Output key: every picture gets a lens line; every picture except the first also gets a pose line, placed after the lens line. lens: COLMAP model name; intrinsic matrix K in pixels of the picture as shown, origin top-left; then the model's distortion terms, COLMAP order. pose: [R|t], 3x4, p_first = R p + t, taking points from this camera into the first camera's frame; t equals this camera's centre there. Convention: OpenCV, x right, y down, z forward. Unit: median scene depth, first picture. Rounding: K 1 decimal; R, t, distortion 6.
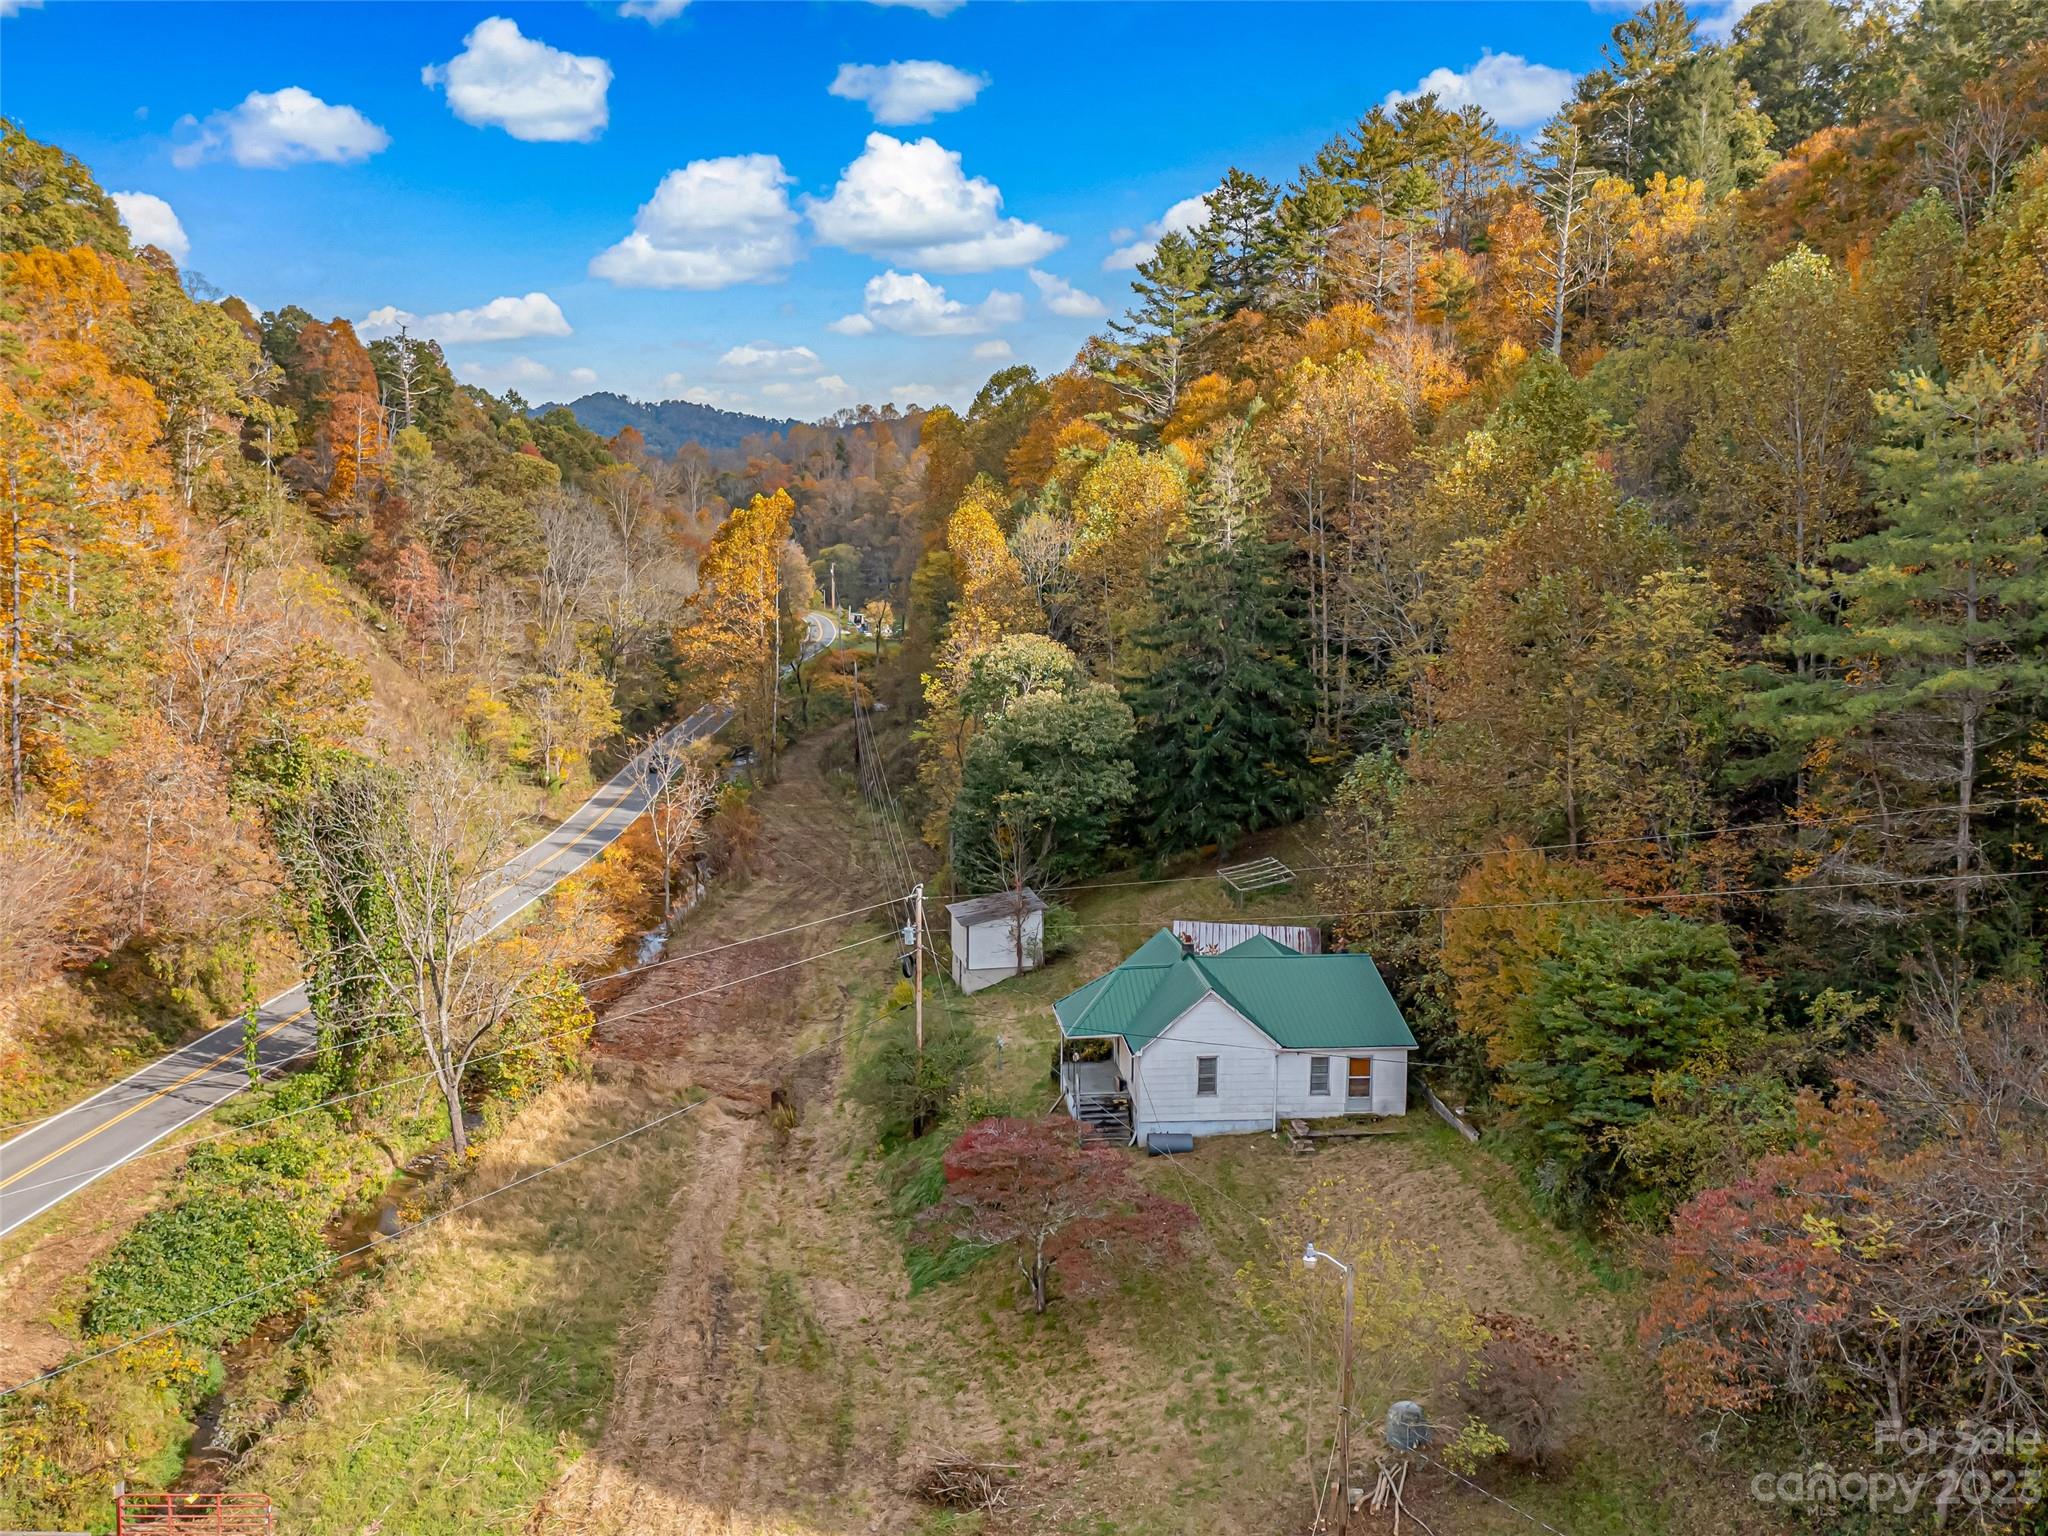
lens RADIAL K [[1840.9, 0, 1022.6], [0, 1840.9, 708.2], [0, 0, 1]] dist [0.006161, -0.016949]
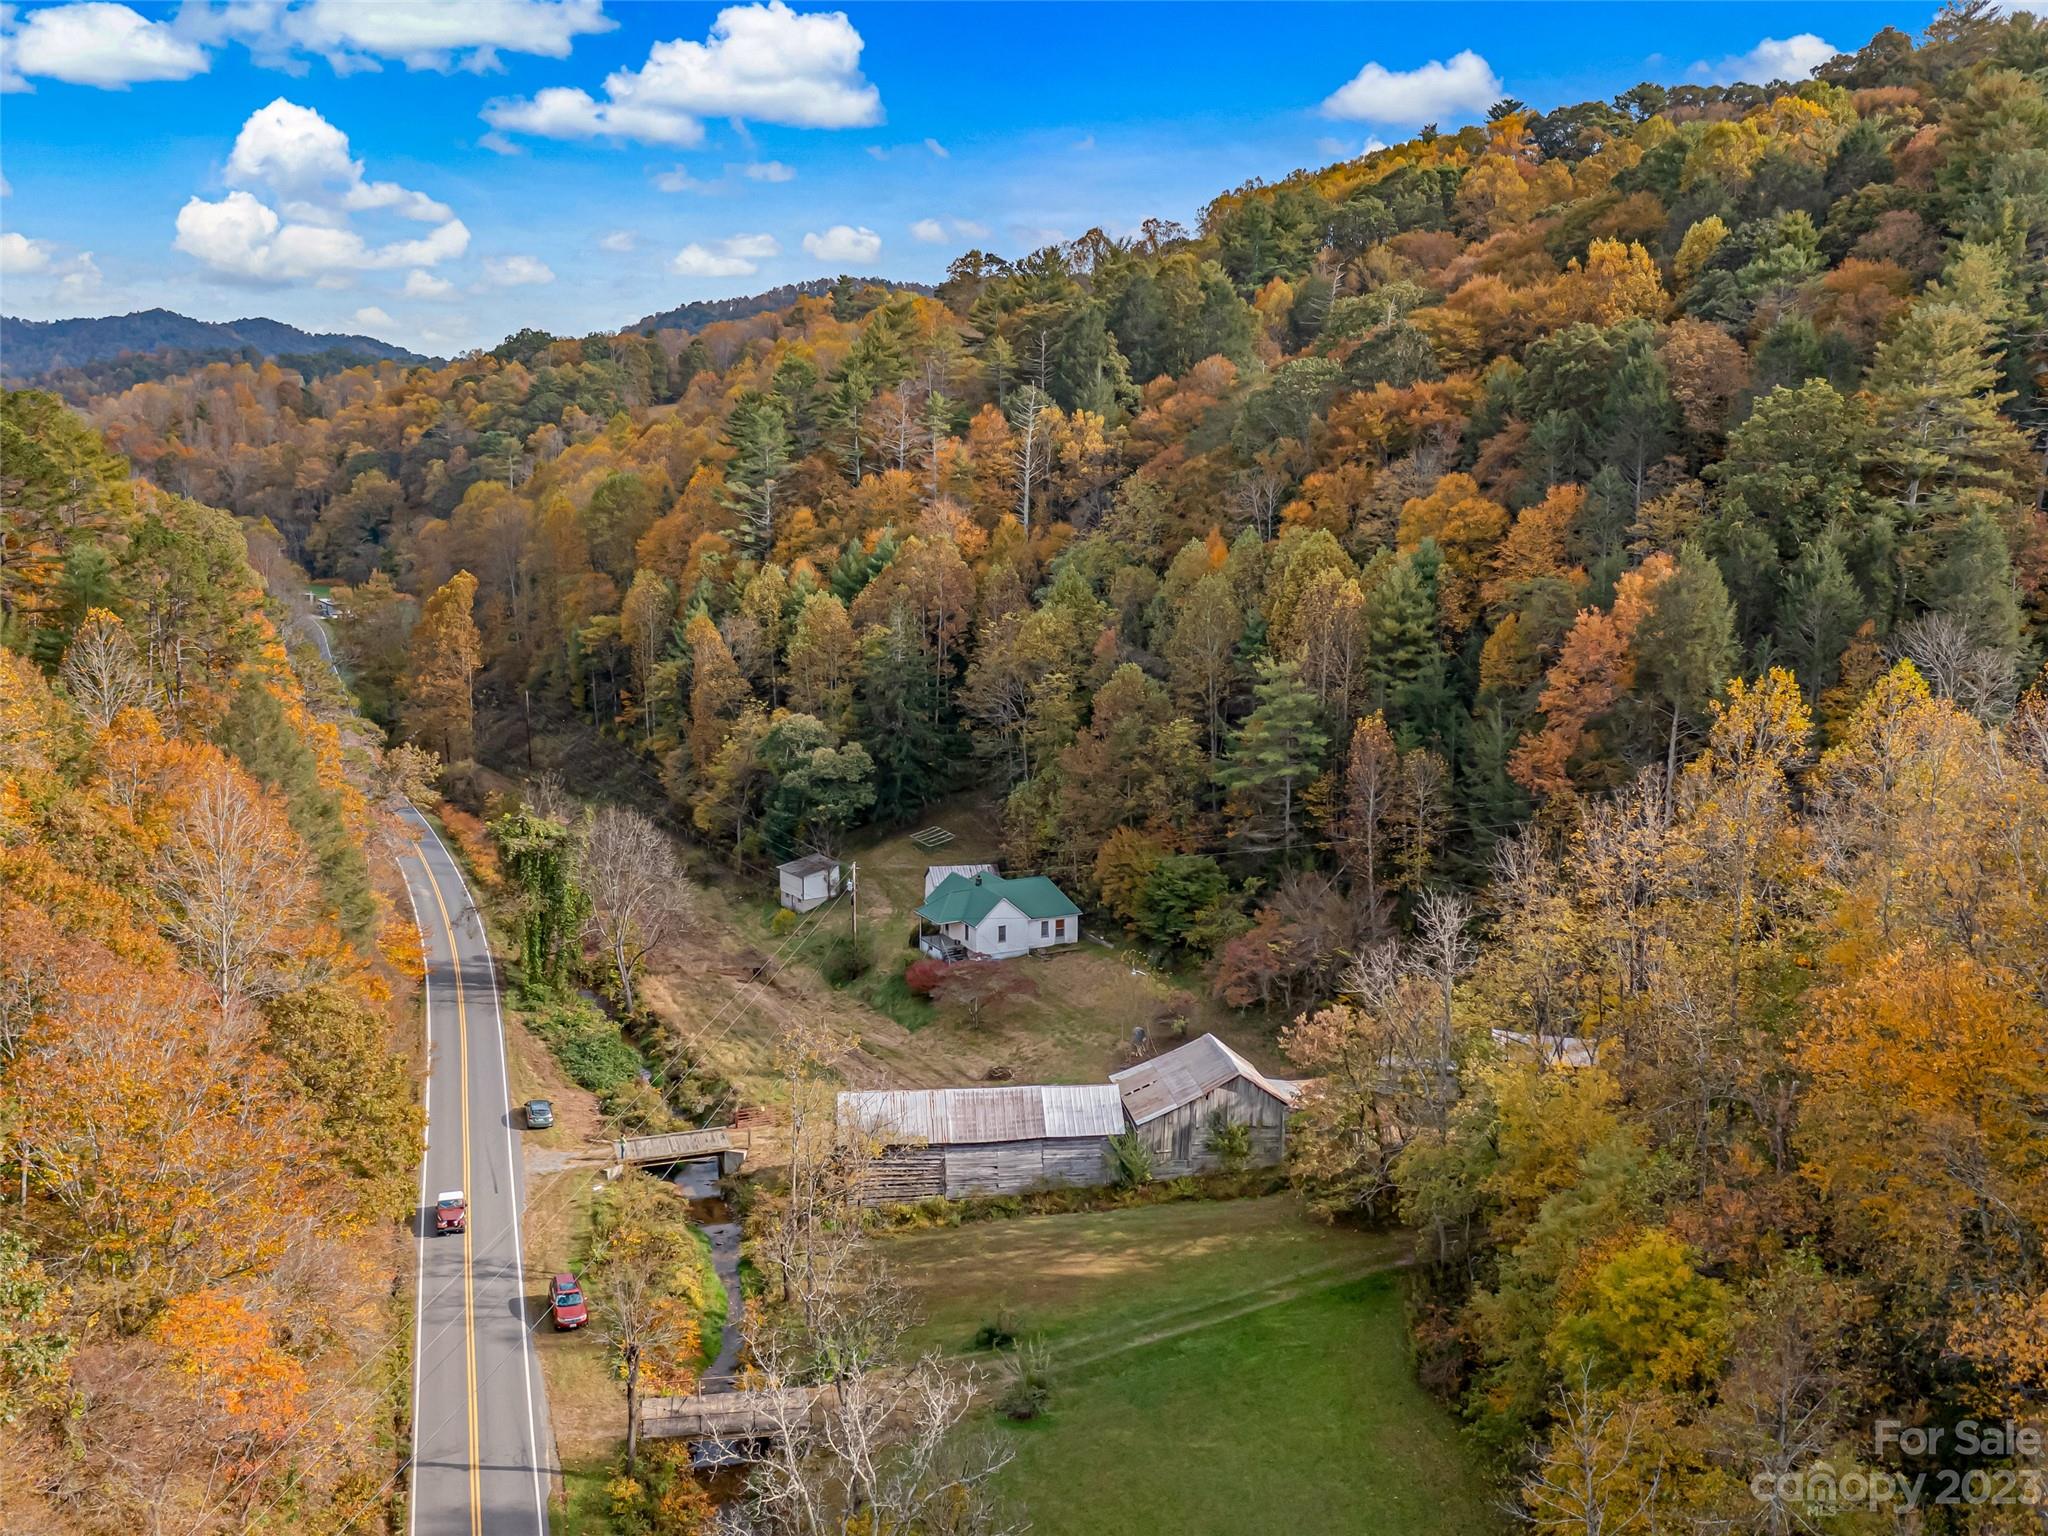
lens RADIAL K [[1840.9, 0, 1022.6], [0, 1840.9, 708.2], [0, 0, 1]] dist [0.006161, -0.016949]
pose [[0.921346, -0.052571, 0.385172, -0.773153], [0.031415, 0.997642, 0.061020, -0.234048], [-0.387472, -0.044120, 0.920825, -1.180271]]
